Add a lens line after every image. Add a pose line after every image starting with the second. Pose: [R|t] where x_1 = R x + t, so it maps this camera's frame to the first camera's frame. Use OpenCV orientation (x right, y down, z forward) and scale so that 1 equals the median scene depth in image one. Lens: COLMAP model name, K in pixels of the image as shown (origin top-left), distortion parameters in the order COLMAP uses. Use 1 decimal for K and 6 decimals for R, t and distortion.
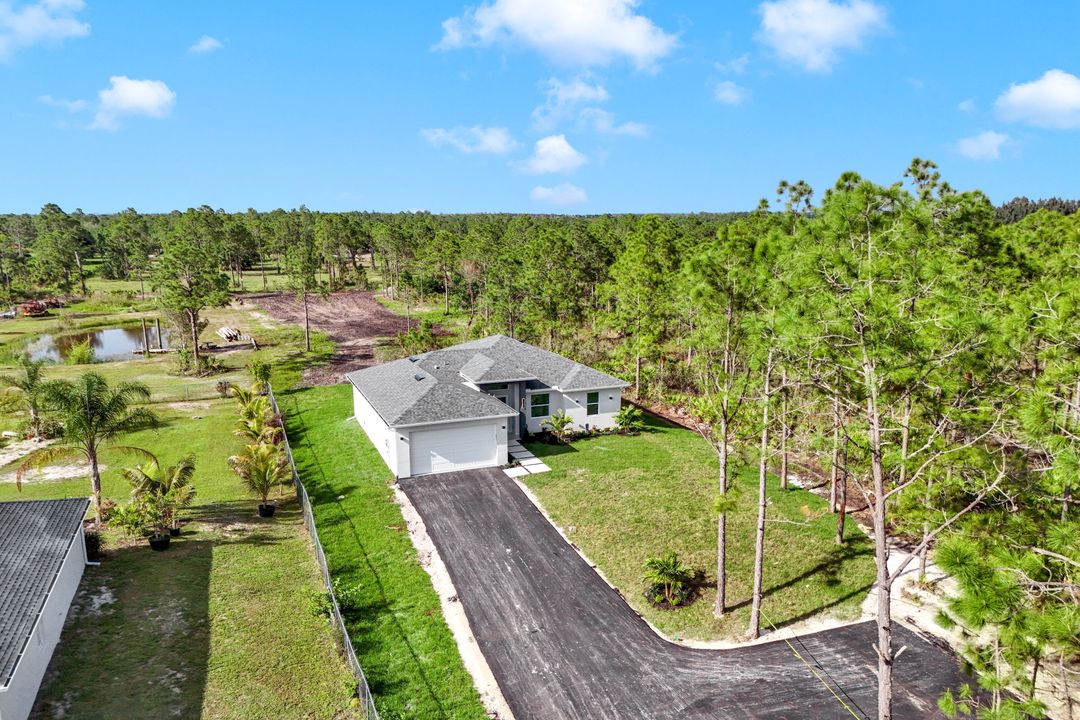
lens RADIAL K [[797.2, 0, 541.6], [0, 797.2, 364.9], [0, 0, 1]] dist [0.076207, -0.073518]
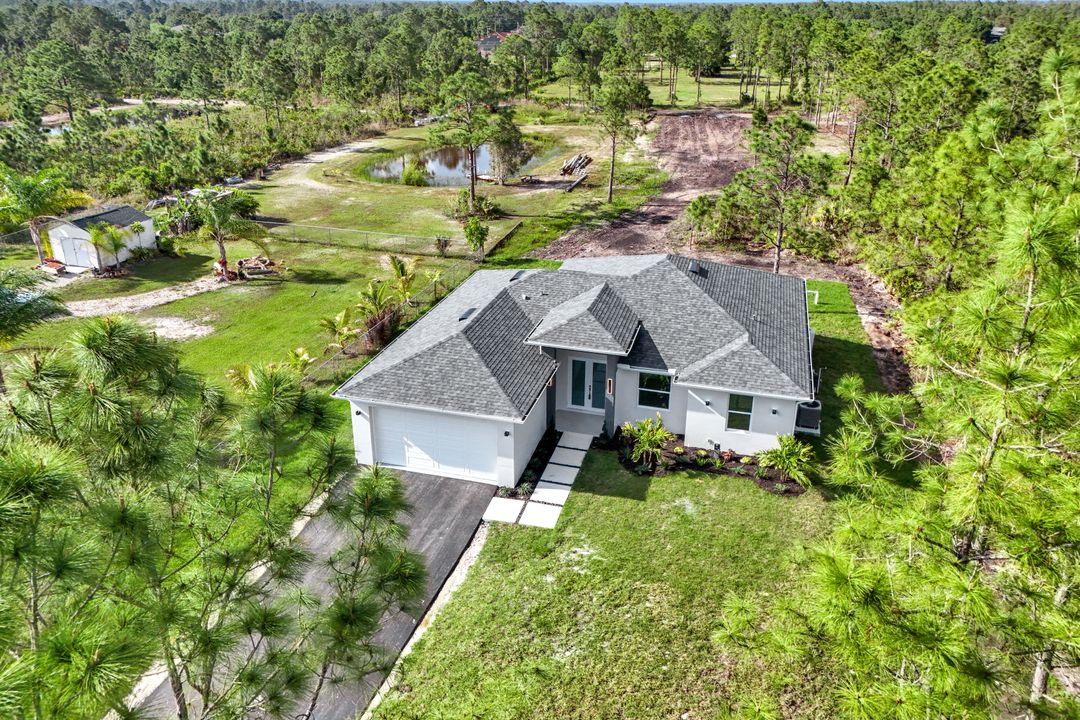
lens RADIAL K [[797.2, 0, 536.9], [0, 797.2, 319.7], [0, 0, 1]] dist [0.076207, -0.073518]
pose [[0.790011, 0.230281, -0.568201, 0.306184], [-0.119671, 0.966873, 0.225466, -0.152206], [0.601299, -0.110124, 0.791399, 0.530856]]
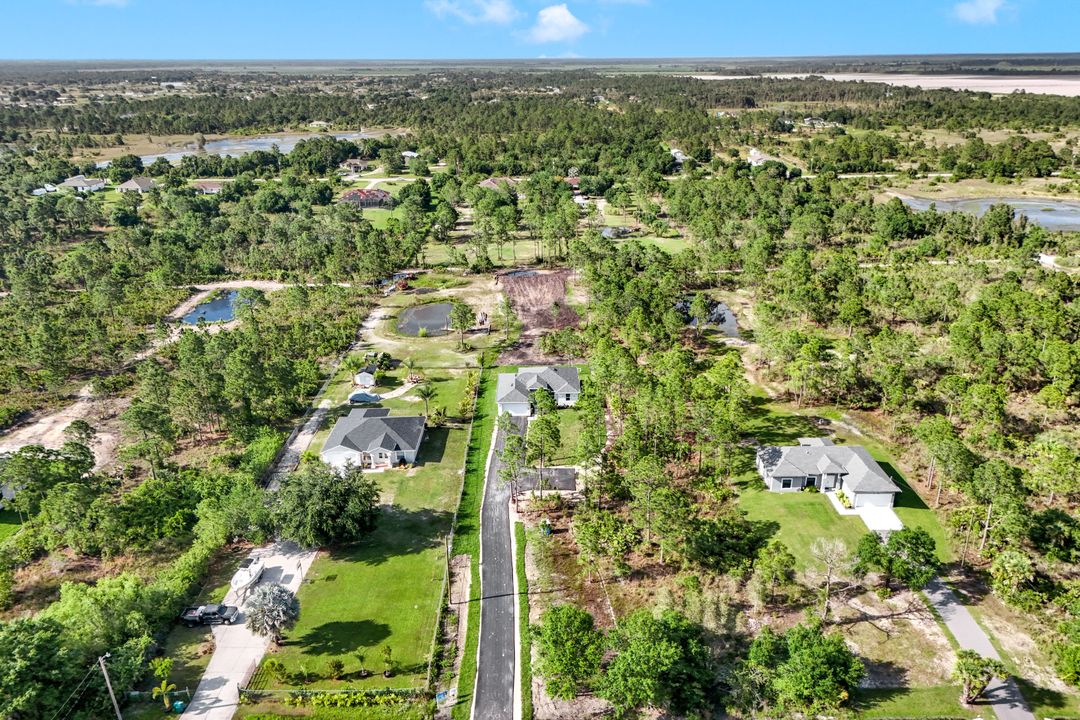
lens RADIAL K [[797.2, 0, 537.6], [0, 797.2, 367.5], [0, 0, 1]] dist [0.076207, -0.073518]
pose [[0.930437, 0.128082, -0.343339, 1.158595], [-0.062500, 0.978667, 0.195718, -0.766517], [0.361083, -0.160645, 0.918593, -2.151011]]
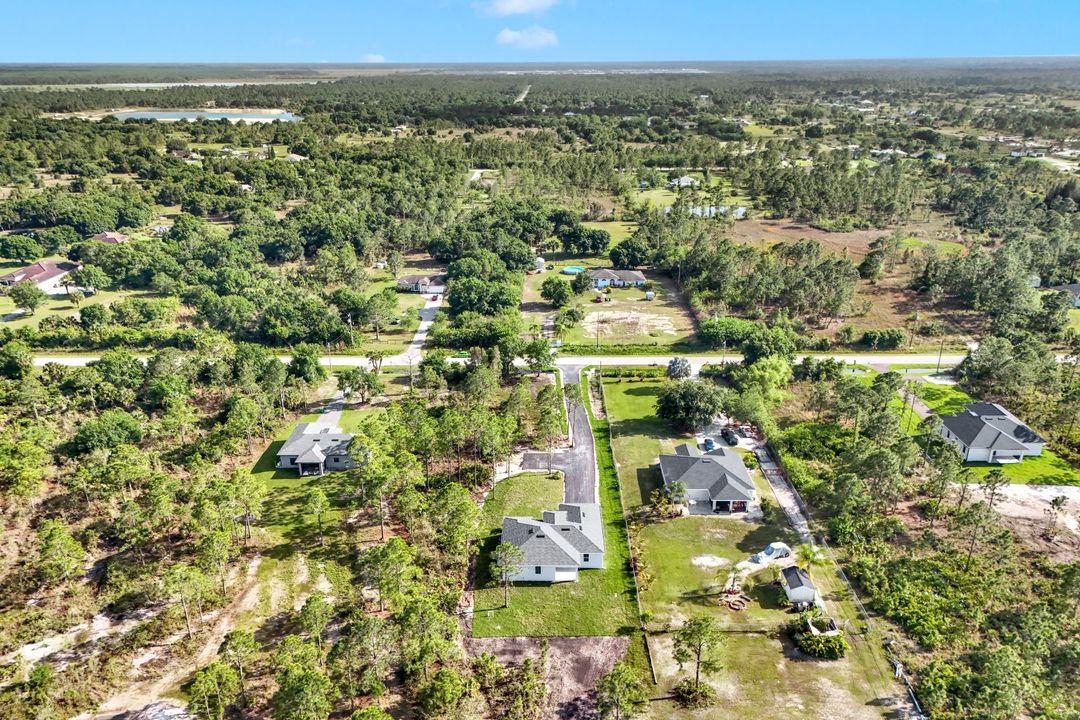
lens RADIAL K [[797.2, 0, 540.7], [0, 797.2, 354.8], [0, 0, 1]] dist [0.076207, -0.073518]
pose [[-0.924753, -0.124367, 0.359673, -1.025761], [0.075902, 0.865836, 0.494538, -2.015005], [-0.372922, 0.484625, -0.791244, 3.233982]]
